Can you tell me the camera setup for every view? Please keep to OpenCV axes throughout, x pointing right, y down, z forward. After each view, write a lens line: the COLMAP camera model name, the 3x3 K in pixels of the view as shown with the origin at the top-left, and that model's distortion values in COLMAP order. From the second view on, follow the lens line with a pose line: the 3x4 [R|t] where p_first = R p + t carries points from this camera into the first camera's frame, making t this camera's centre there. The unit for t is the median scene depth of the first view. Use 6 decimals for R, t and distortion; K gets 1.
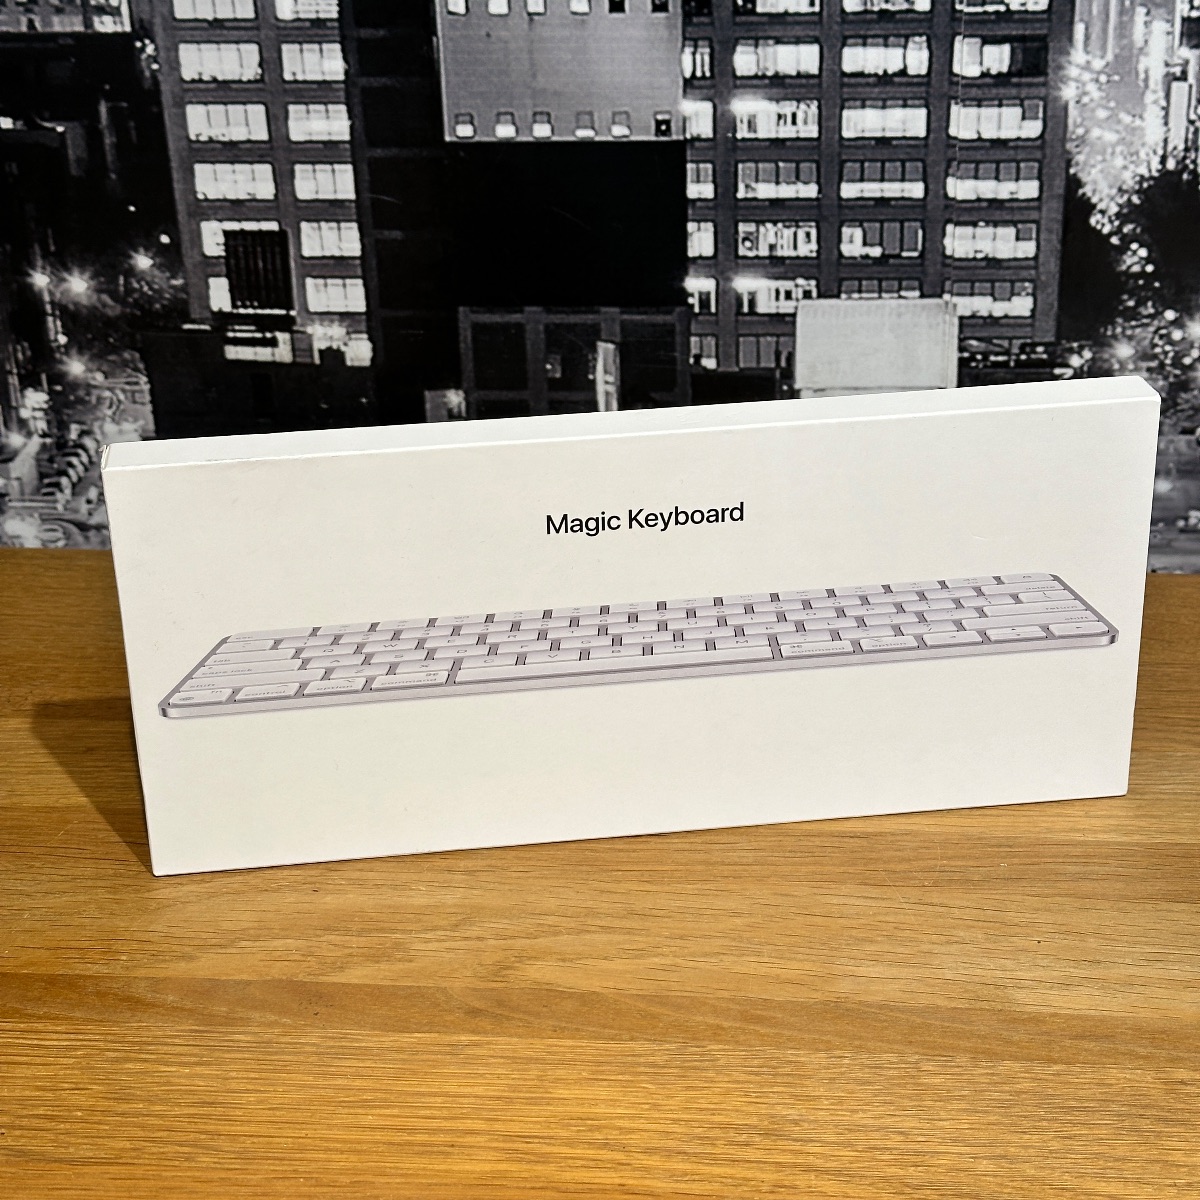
lens RADIAL K [[2290.4, 0, 583.3], [0, 2290.4, 613.0], [0, 0, 1]] dist [0.165708, -0.306102]
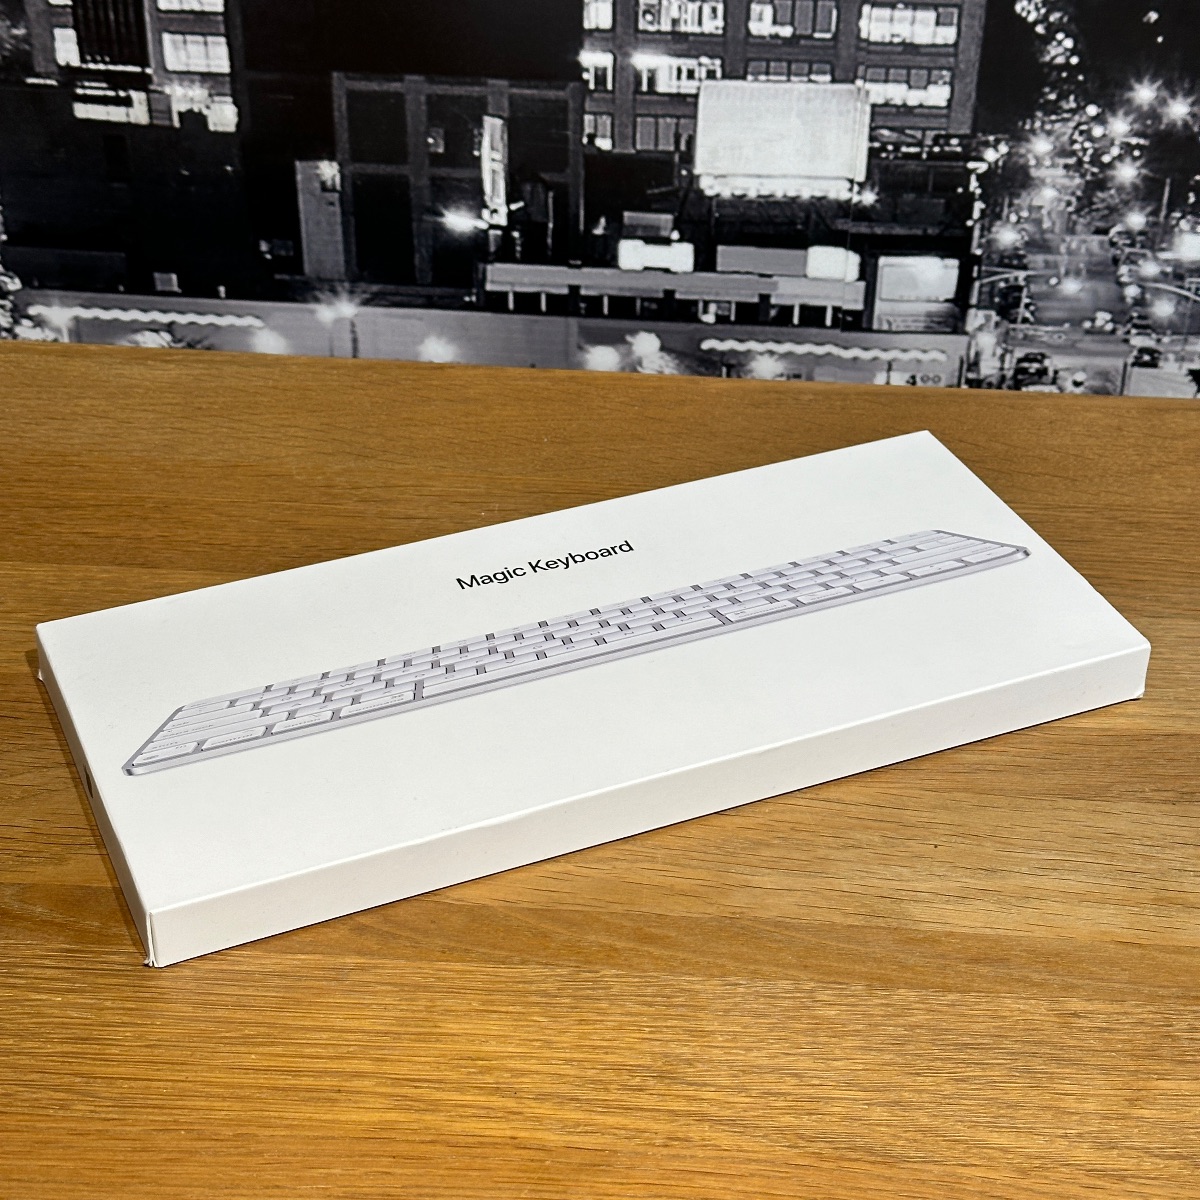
lens RADIAL K [[2285.6, 0, 599.7], [0, 2285.6, 625.0], [0, 0, 1]] dist [0.180287, -0.387376]
pose [[0.997499, 0.008876, 0.070126, -0.011048], [-0.021884, 0.982120, 0.186979, -0.095782], [-0.067213, -0.188046, 0.979858, 0.050412]]
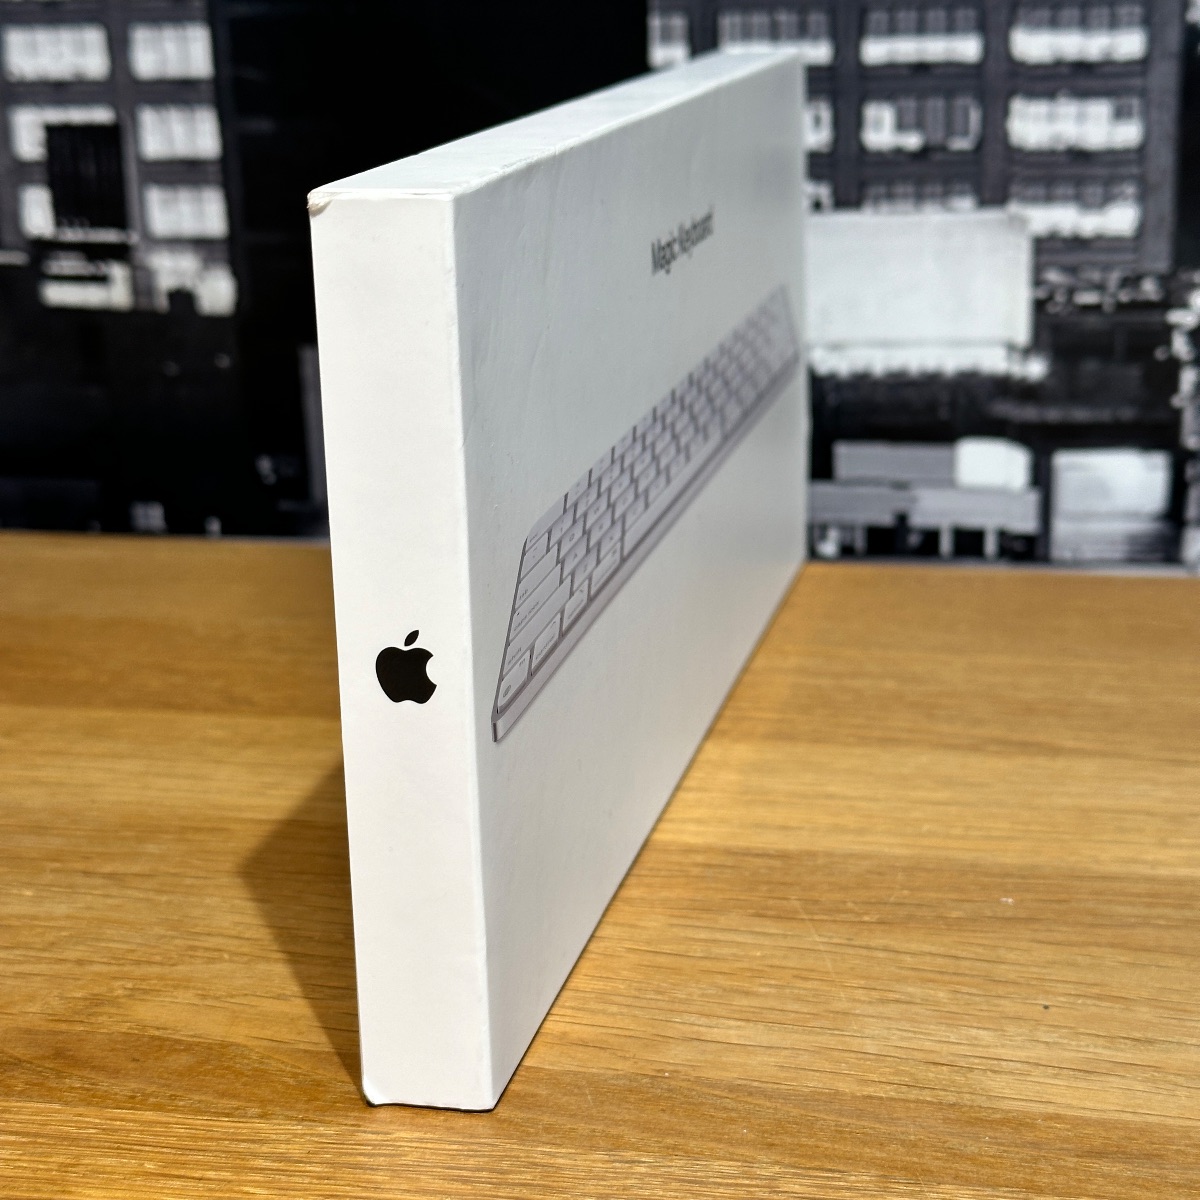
lens RADIAL K [[2296.7, 0, 566.5], [0, 2296.7, 625.2], [0, 0, 1]] dist [0.169575, -0.384295]
pose [[0.994151, 0.034456, -0.102352, 0.100480], [-0.049442, 0.987795, -0.147702, 0.102899], [0.096014, 0.151899, 0.983722, 0.313852]]
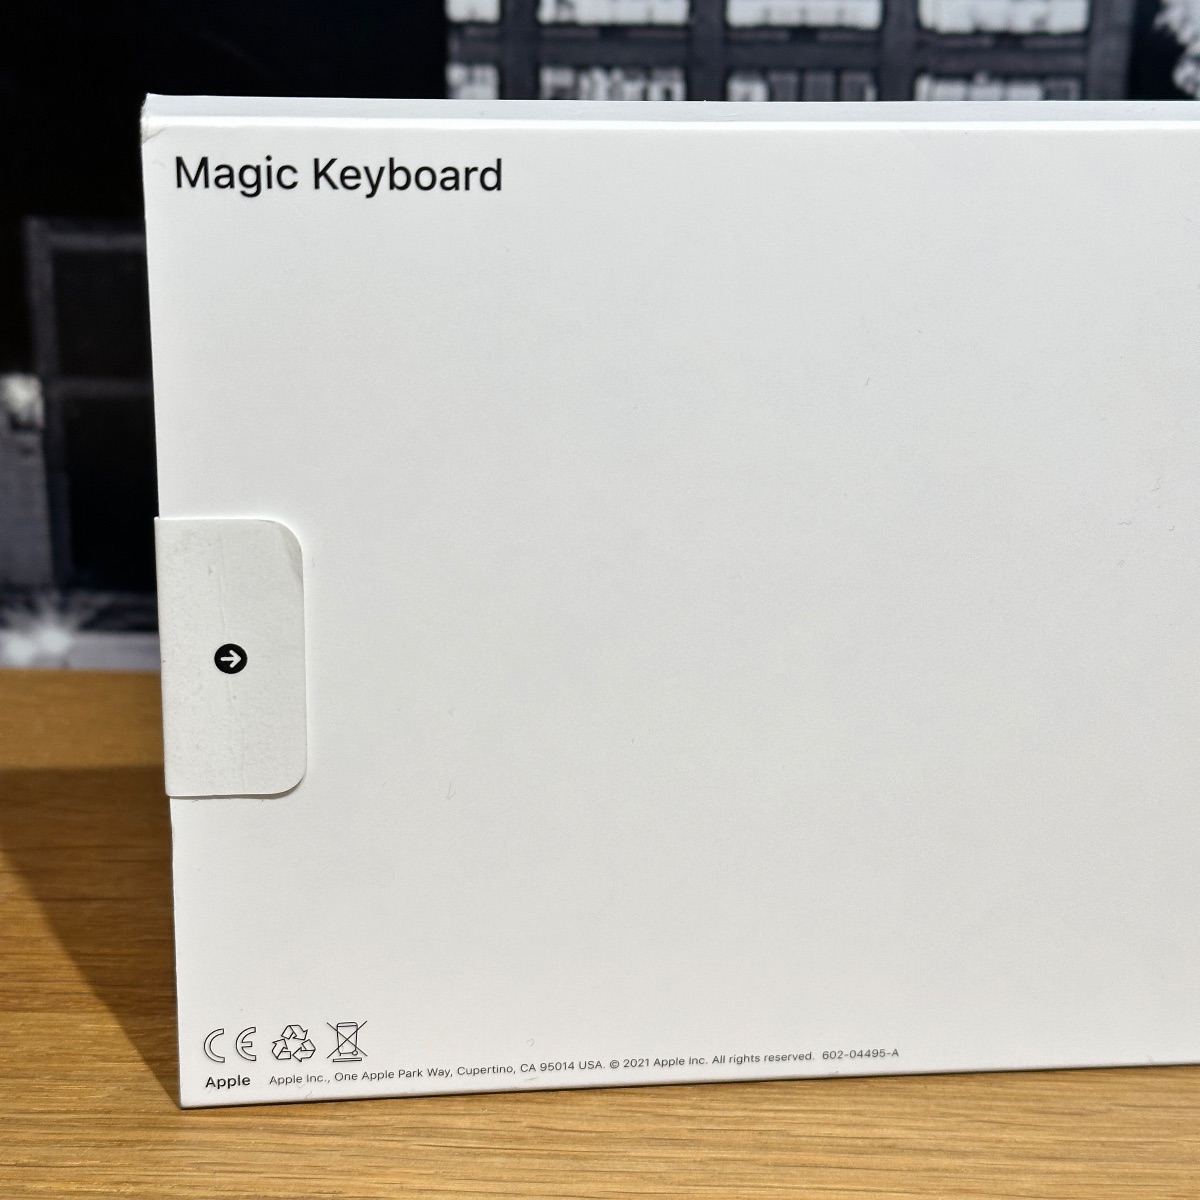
lens RADIAL K [[2290.4, 0, 583.3], [0, 2290.4, 613.0], [0, 0, 1]] dist [0.165708, -0.306102]
pose [[0.995196, 0.018166, 0.096203, 0.027025], [-0.006885, 0.993188, -0.116316, 0.023434], [-0.097660, 0.115095, 0.988542, 0.478451]]
